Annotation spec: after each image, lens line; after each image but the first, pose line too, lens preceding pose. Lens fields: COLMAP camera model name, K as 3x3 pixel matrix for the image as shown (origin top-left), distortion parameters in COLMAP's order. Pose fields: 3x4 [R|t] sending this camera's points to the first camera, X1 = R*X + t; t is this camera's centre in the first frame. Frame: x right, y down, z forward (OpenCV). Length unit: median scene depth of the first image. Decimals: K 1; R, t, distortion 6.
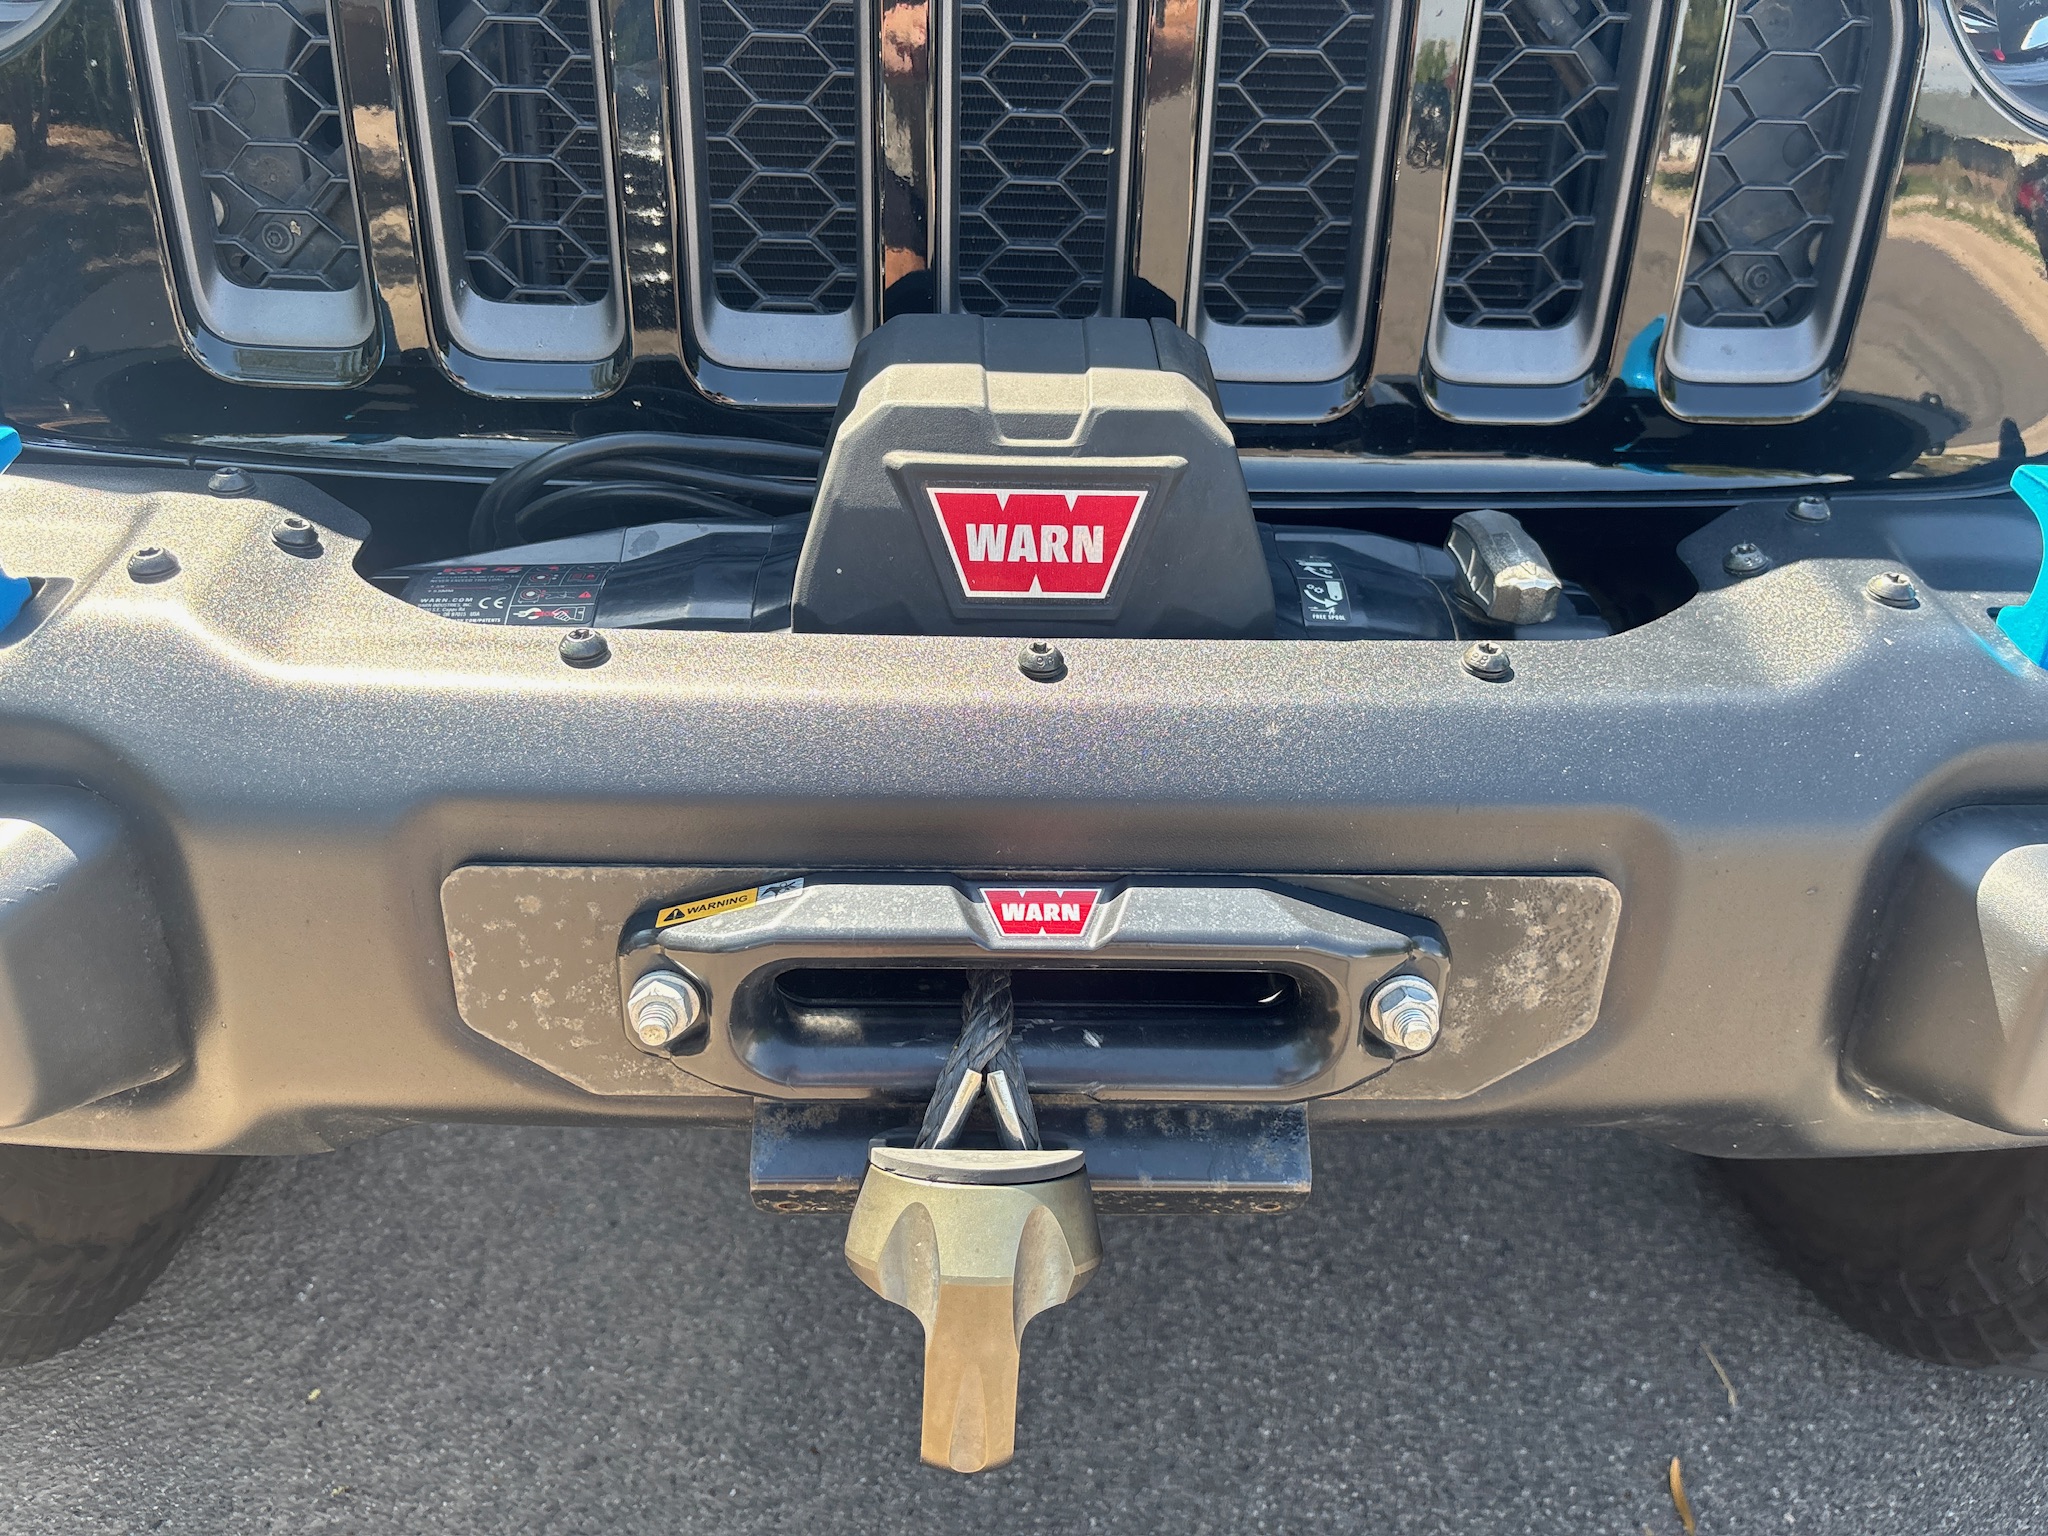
lens RADIAL K [[1553.1, 0, 1020.7], [0, 1553.1, 750.1], [0, 0, 1]] dist [0.032647, -0.045306]
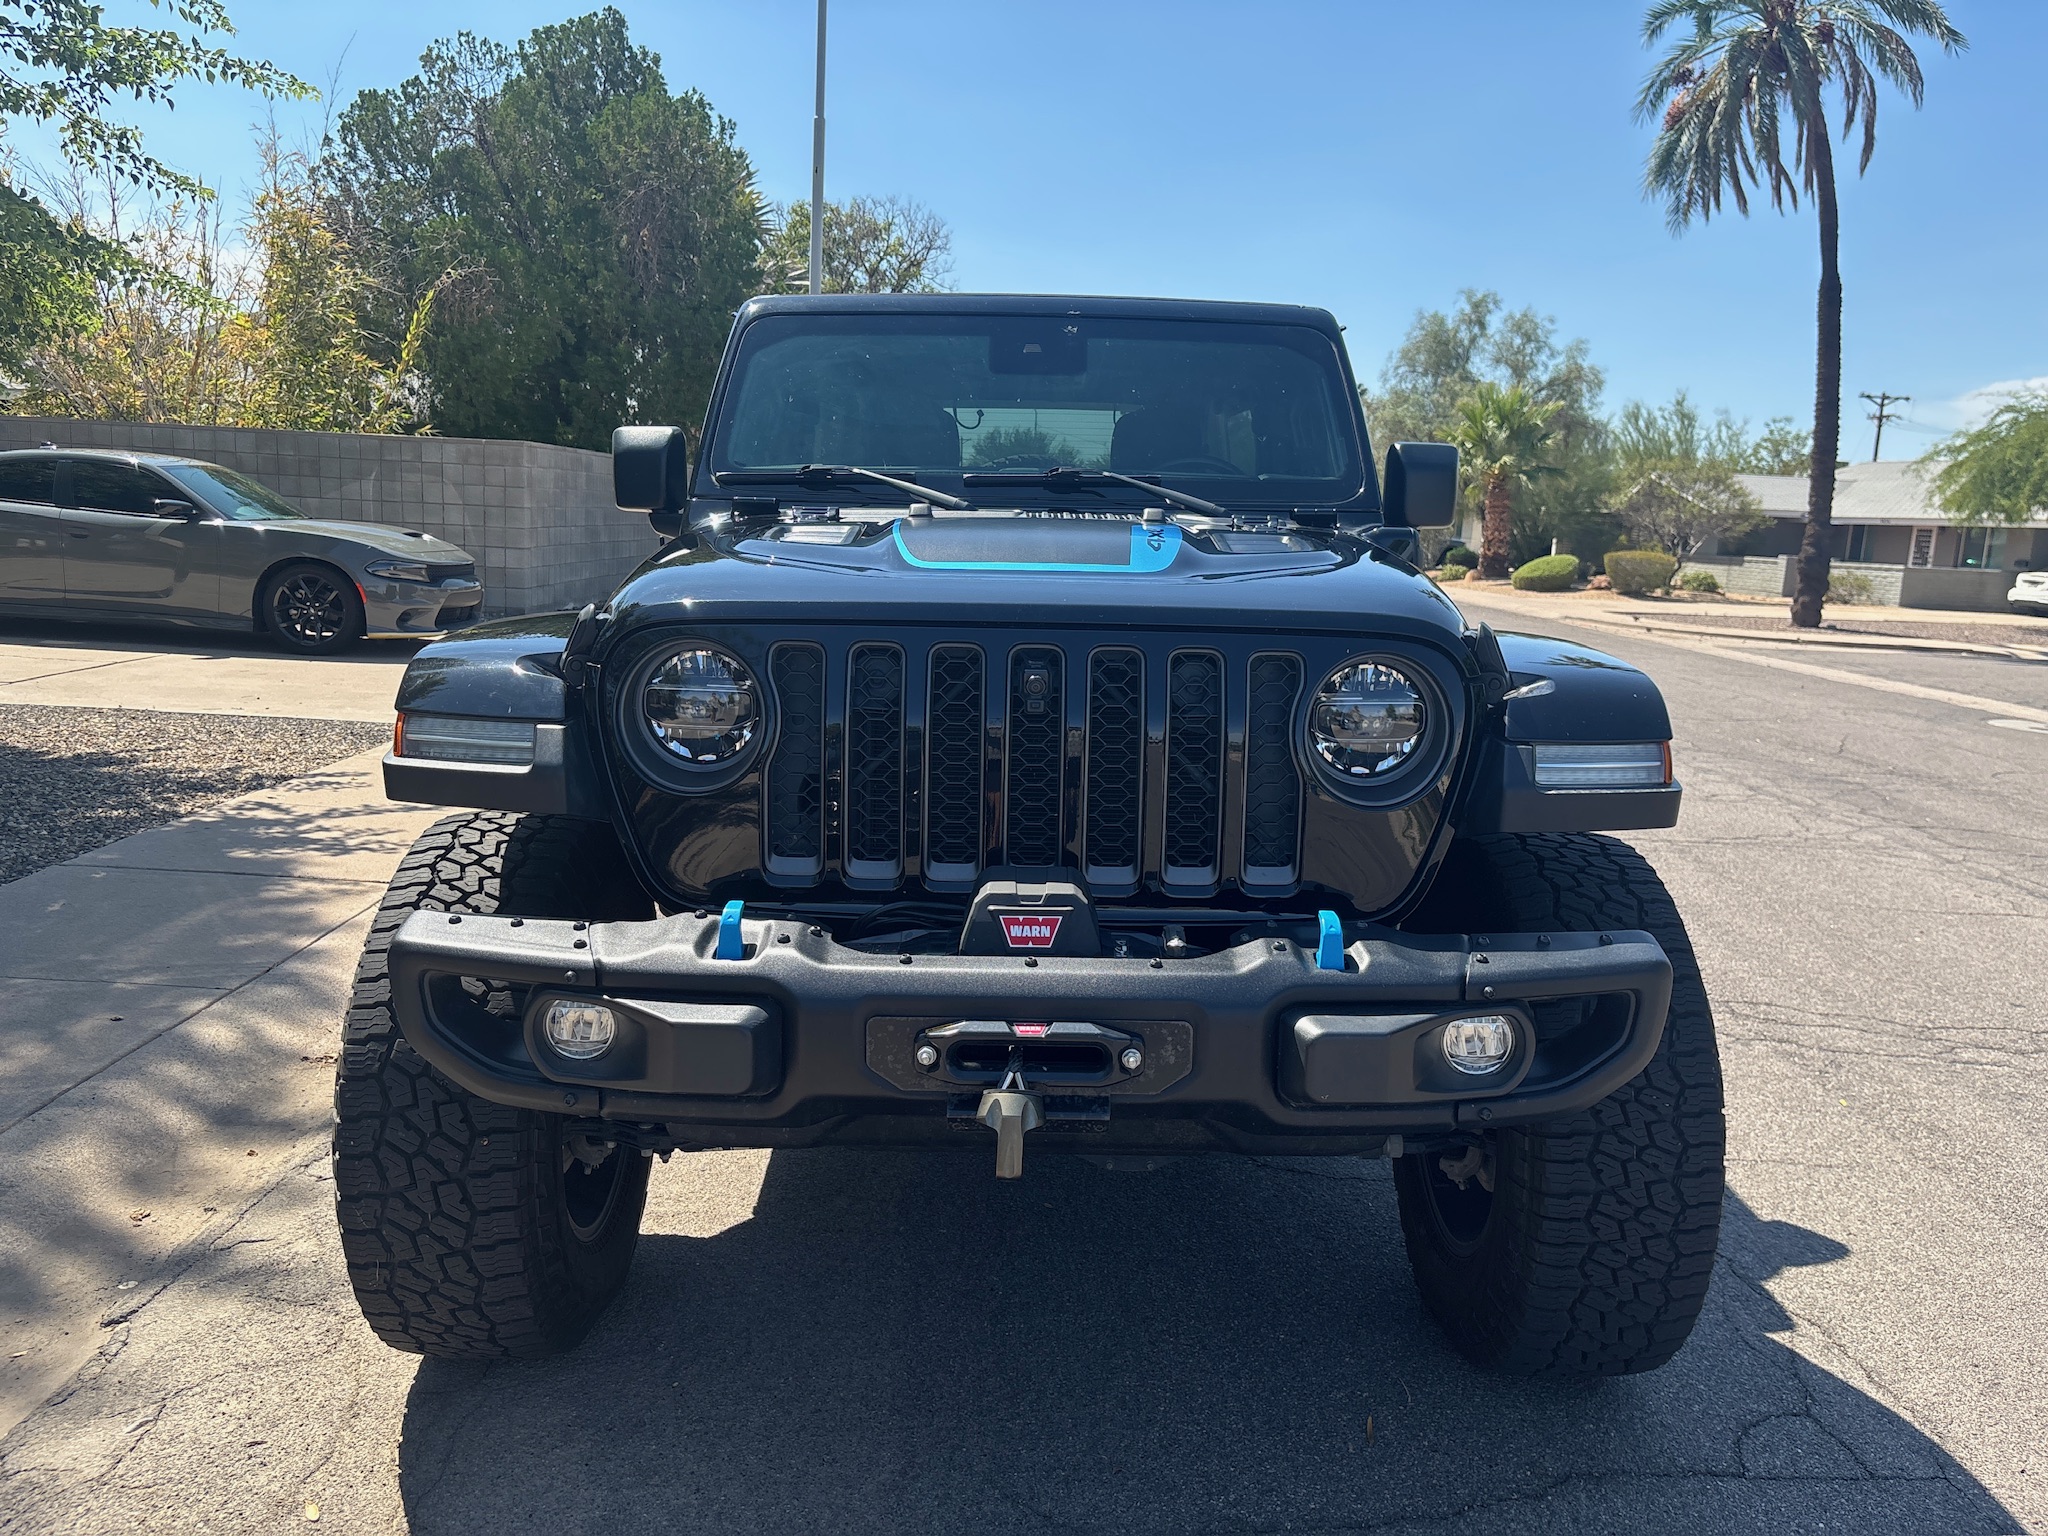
lens RADIAL K [[1552.0, 0, 1025.7], [0, 1552.0, 744.9], [0, 0, 1]] dist [0.006553, 0.000953]
pose [[0.999715, -0.004036, -0.023510, 0.081425], [-0.003114, 0.955074, -0.296350, 0.493030], [0.023650, 0.296339, 0.954790, -2.421490]]
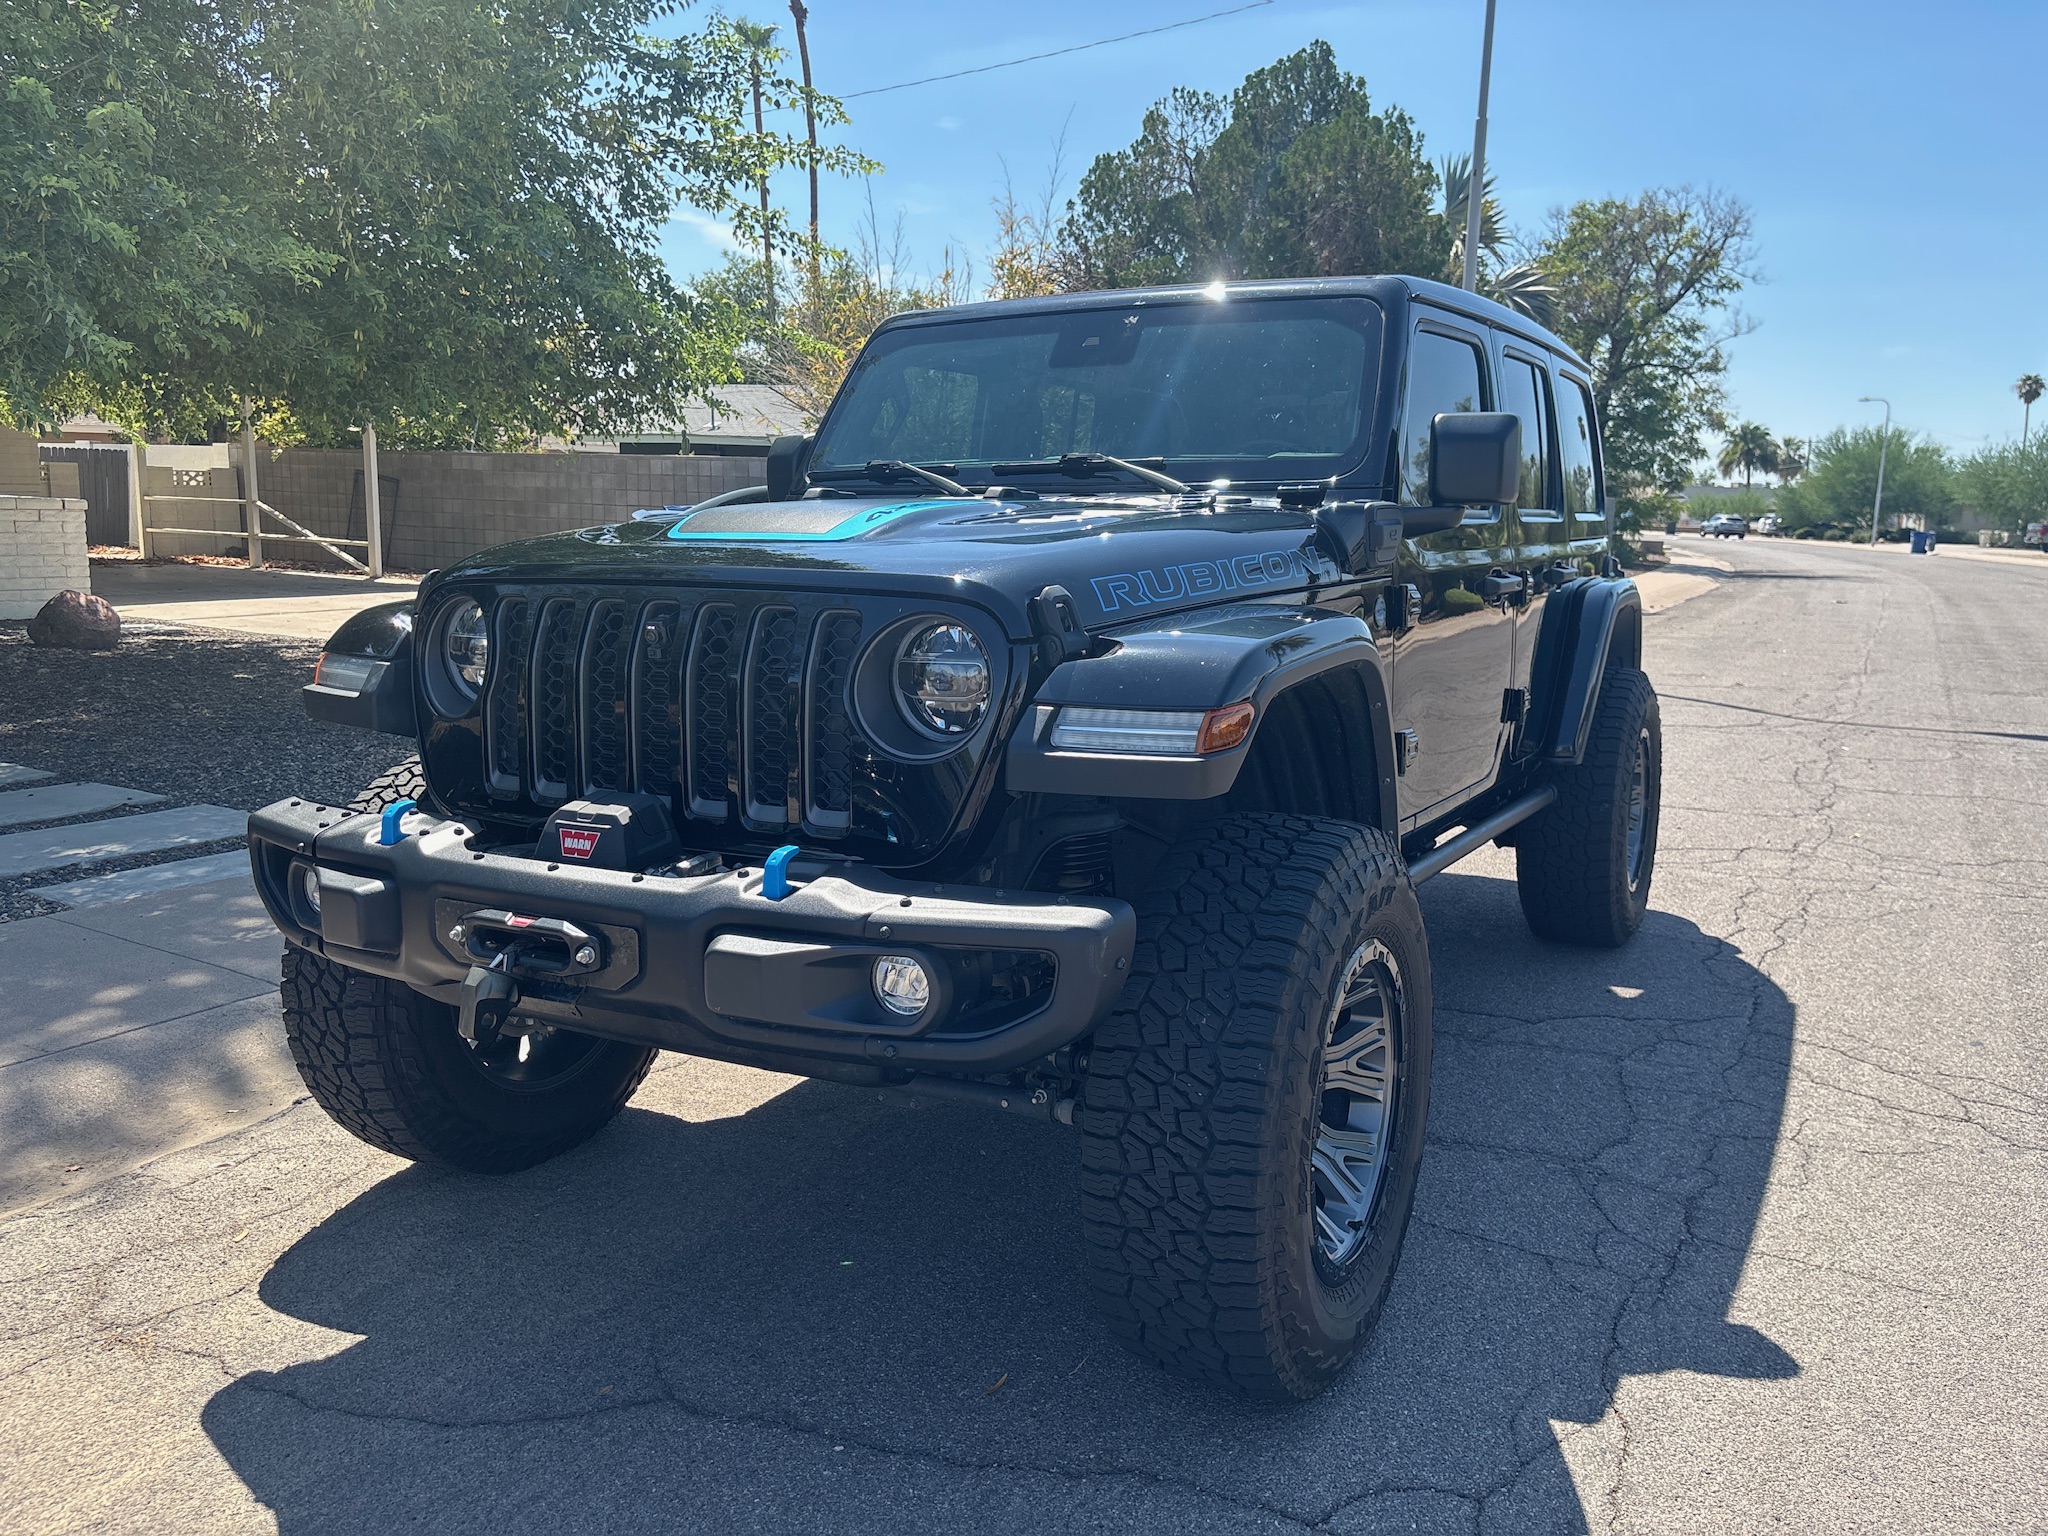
lens RADIAL K [[1553.1, 0, 1020.7], [0, 1553.1, 750.1], [0, 0, 1]] dist [0.032647, -0.045306]
pose [[0.863323, 0.042335, -0.502873, 3.021892], [-0.195462, 0.946747, -0.255862, 0.449674], [0.465262, 0.319184, 0.825623, -1.903184]]
